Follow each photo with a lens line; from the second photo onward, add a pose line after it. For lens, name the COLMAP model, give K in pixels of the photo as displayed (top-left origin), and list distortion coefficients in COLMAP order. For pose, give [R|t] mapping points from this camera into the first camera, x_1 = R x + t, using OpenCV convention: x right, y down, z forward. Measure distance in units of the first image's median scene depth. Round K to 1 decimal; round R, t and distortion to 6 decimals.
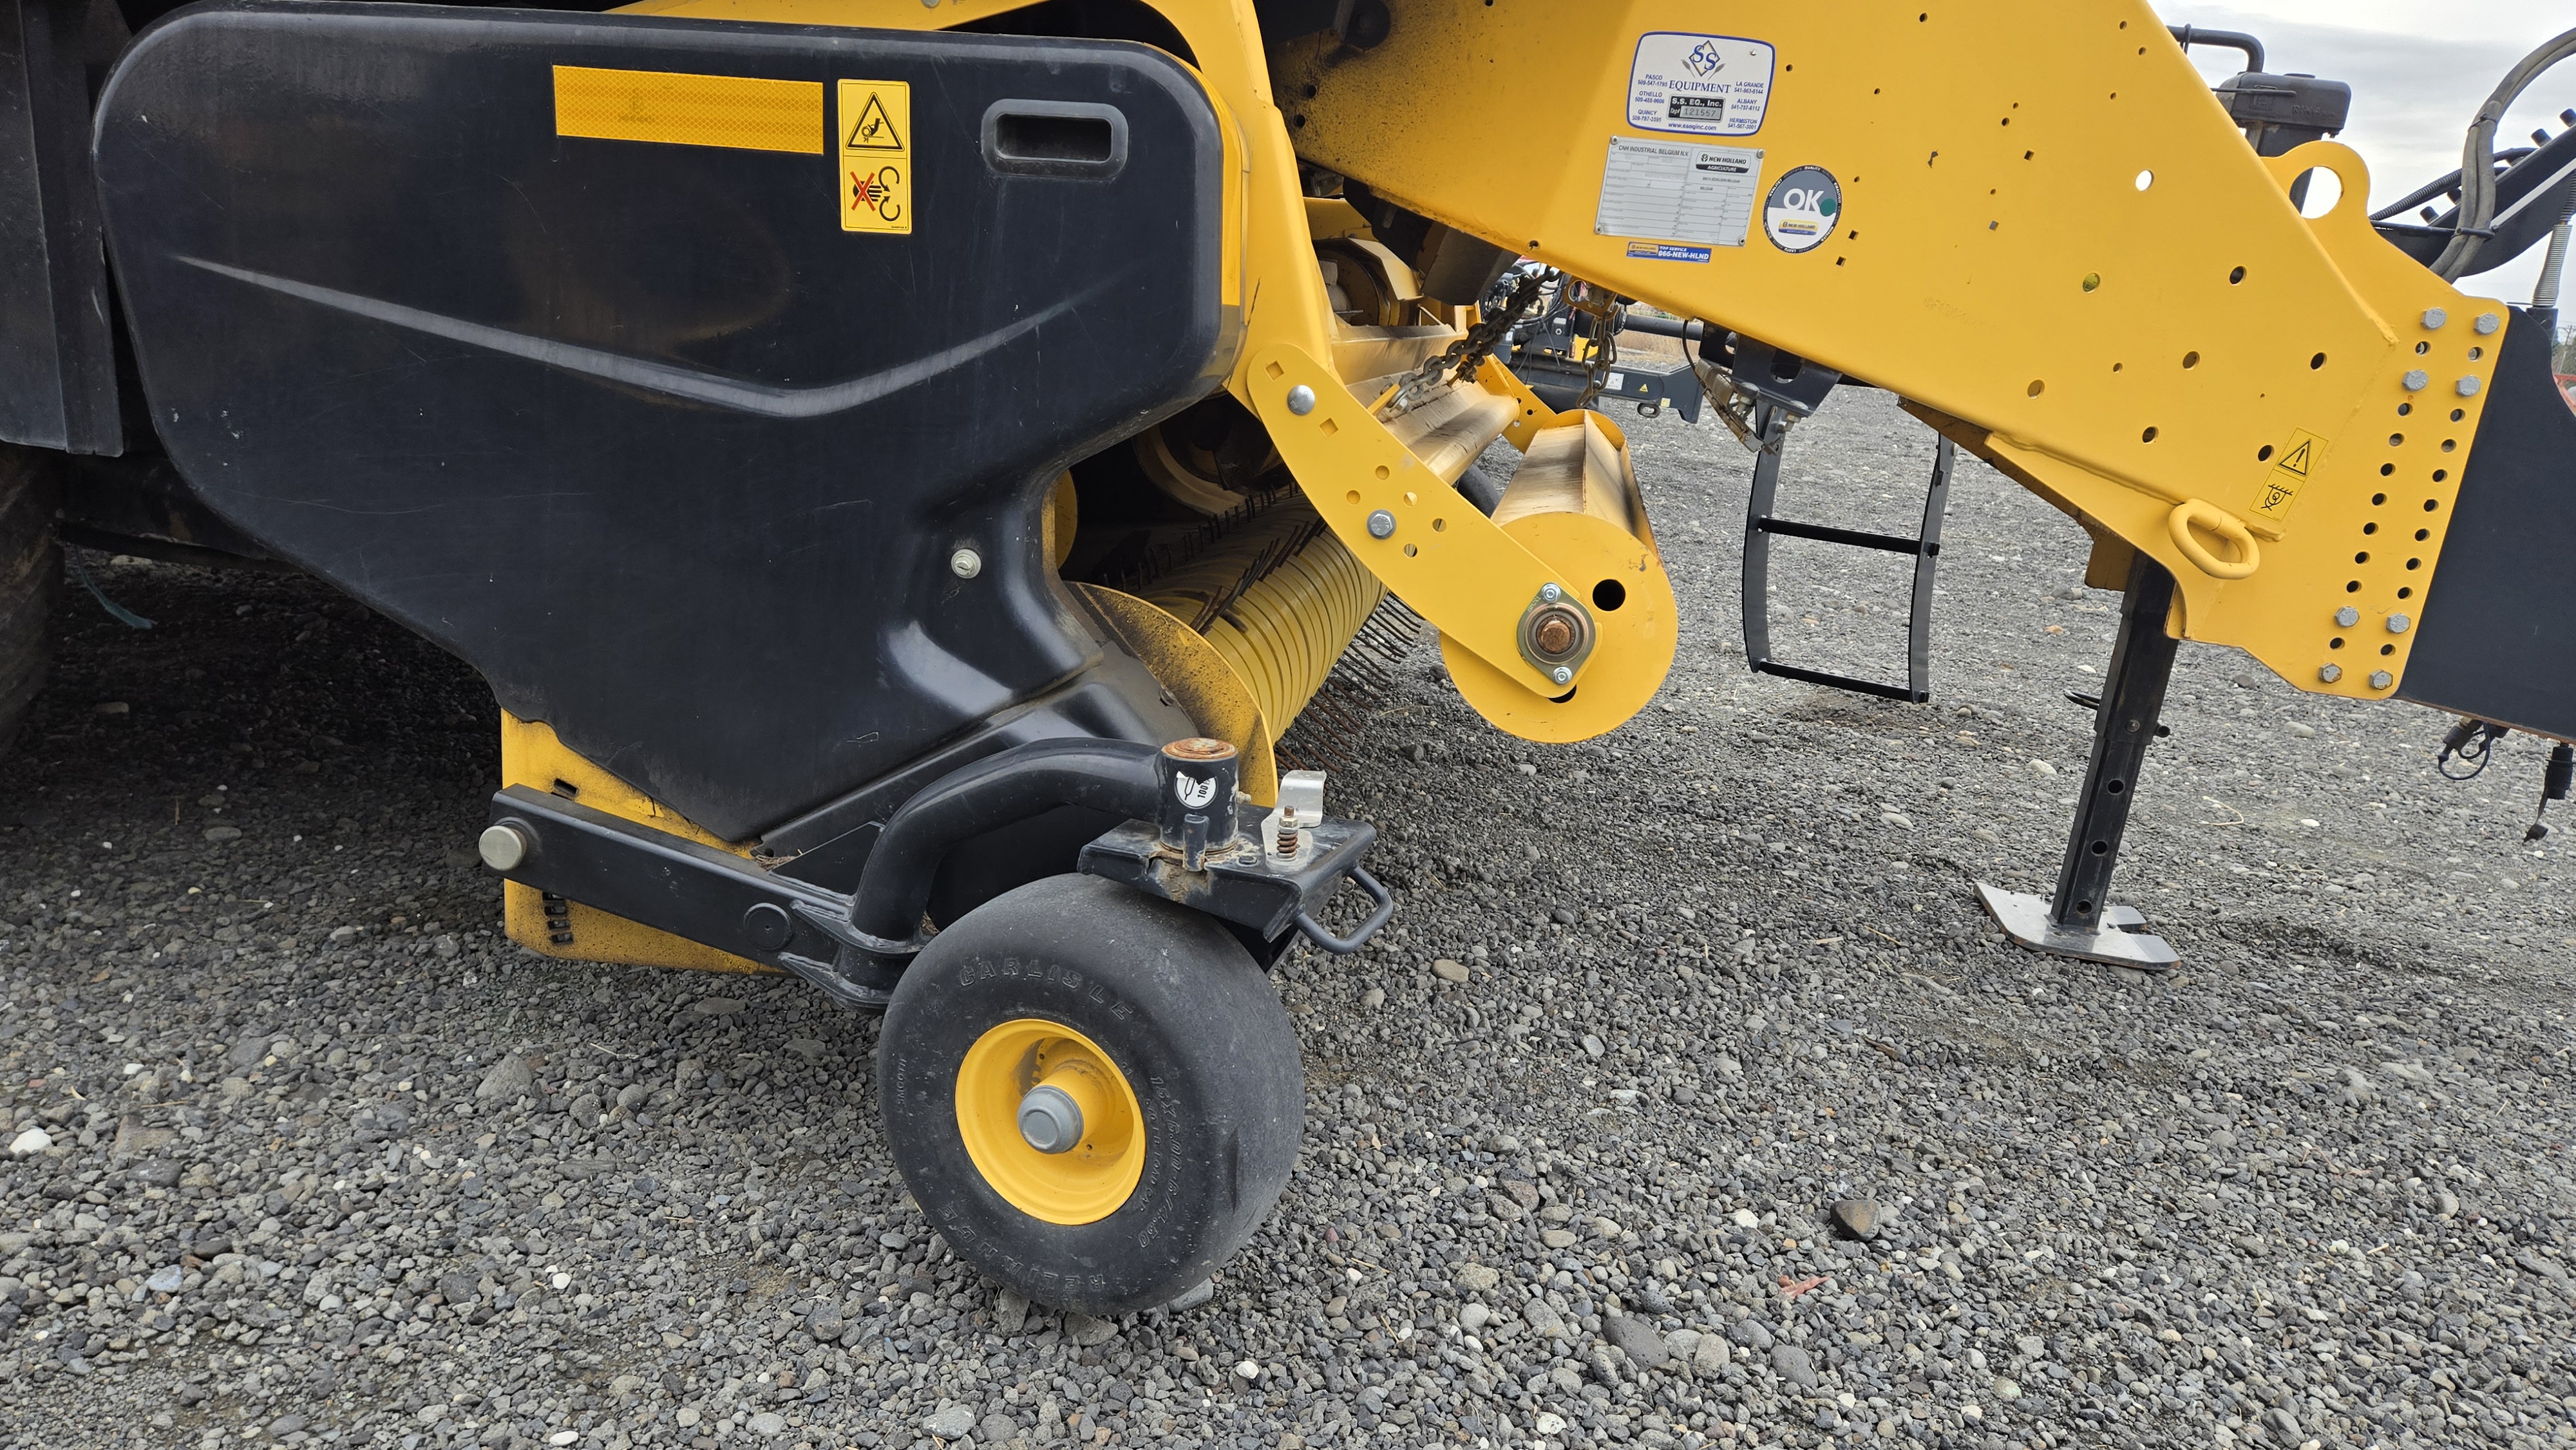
lens RADIAL K [[1703.1, 0, 1234.3], [0, 1703.1, 732.9], [0, 0, 1]] dist [0.098900, -0.085646]
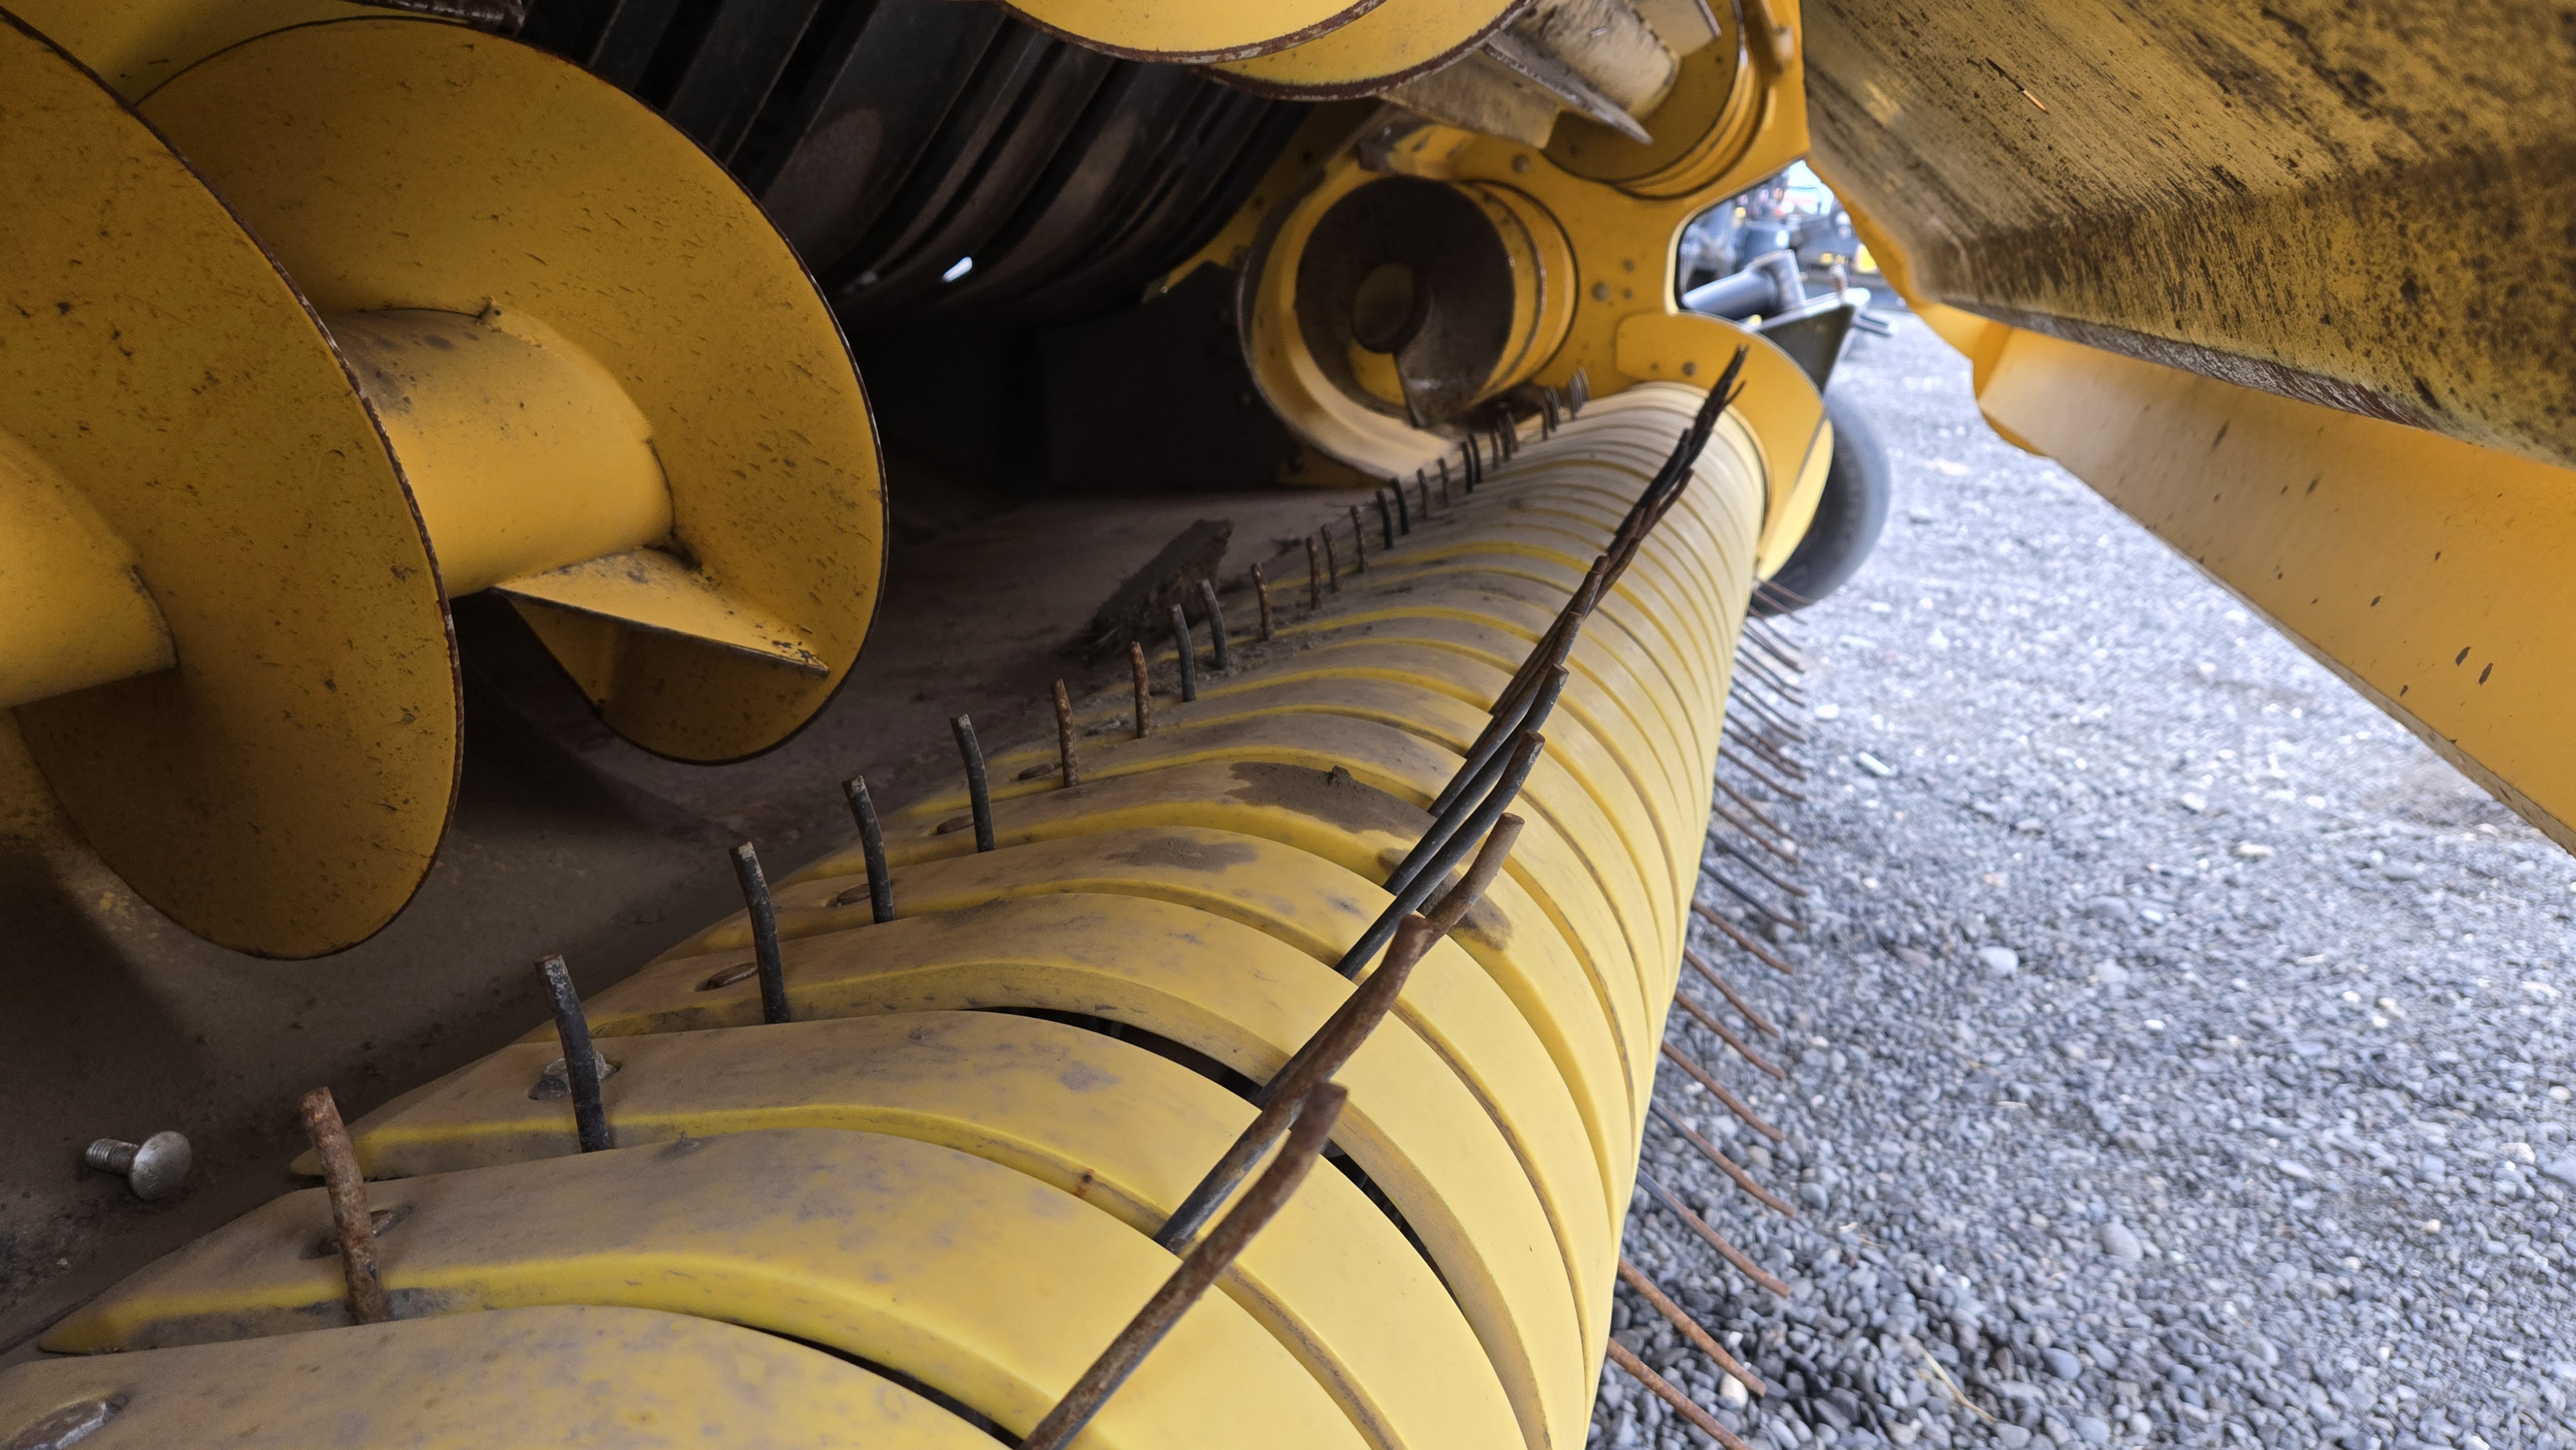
lens RADIAL K [[1703.1, 0, 1234.3], [0, 1703.1, 732.9], [0, 0, 1]] dist [0.098900, -0.085646]
pose [[0.993995, 0.006411, -0.109233, -0.003478], [-0.004006, 0.999745, 0.022223, -0.073470], [0.109348, -0.021652, 0.993768, 0.569922]]
